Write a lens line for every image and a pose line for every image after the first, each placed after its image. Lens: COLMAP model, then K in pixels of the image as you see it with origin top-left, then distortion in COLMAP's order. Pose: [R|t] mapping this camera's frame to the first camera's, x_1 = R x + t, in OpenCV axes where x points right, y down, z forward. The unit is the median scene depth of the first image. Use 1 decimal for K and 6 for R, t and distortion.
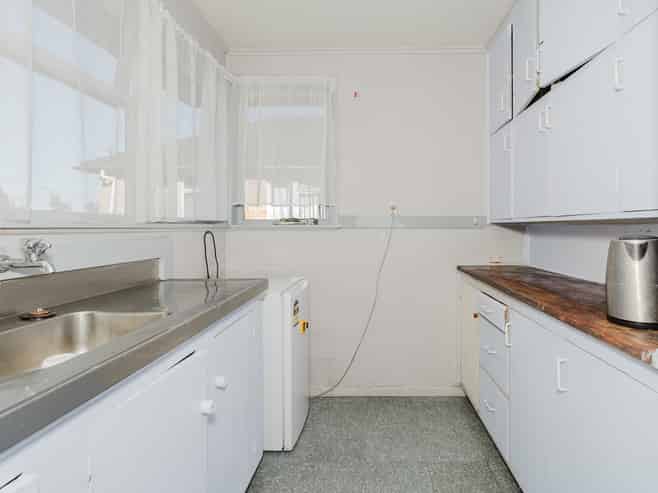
lens RADIAL K [[314.8, 0, 328.6], [0, 314.8, 225.0], [0, 0, 1]] dist [-0.020205, -0.000405]
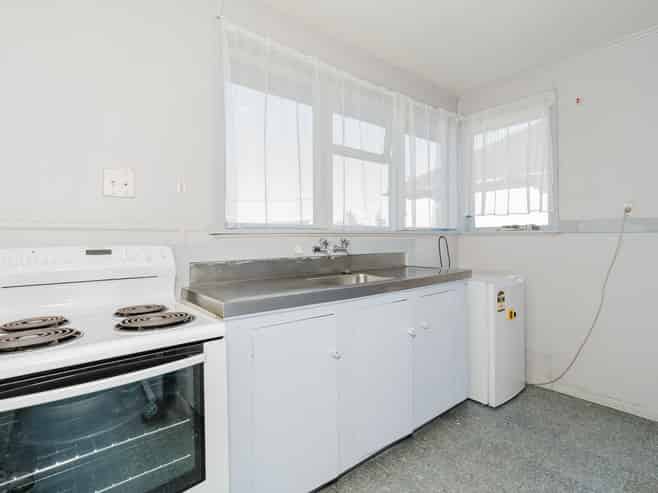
lens RADIAL K [[333.4, 0, 329.0], [0, 333.4, 246.5], [0, 0, 1]] dist [0.000308, 0.000124]
pose [[0.642075, 0.015354, -0.766488, 0.426381], [0.009927, 0.999549, 0.028338, 0.017102], [0.766578, -0.025804, 0.641633, -0.333333]]
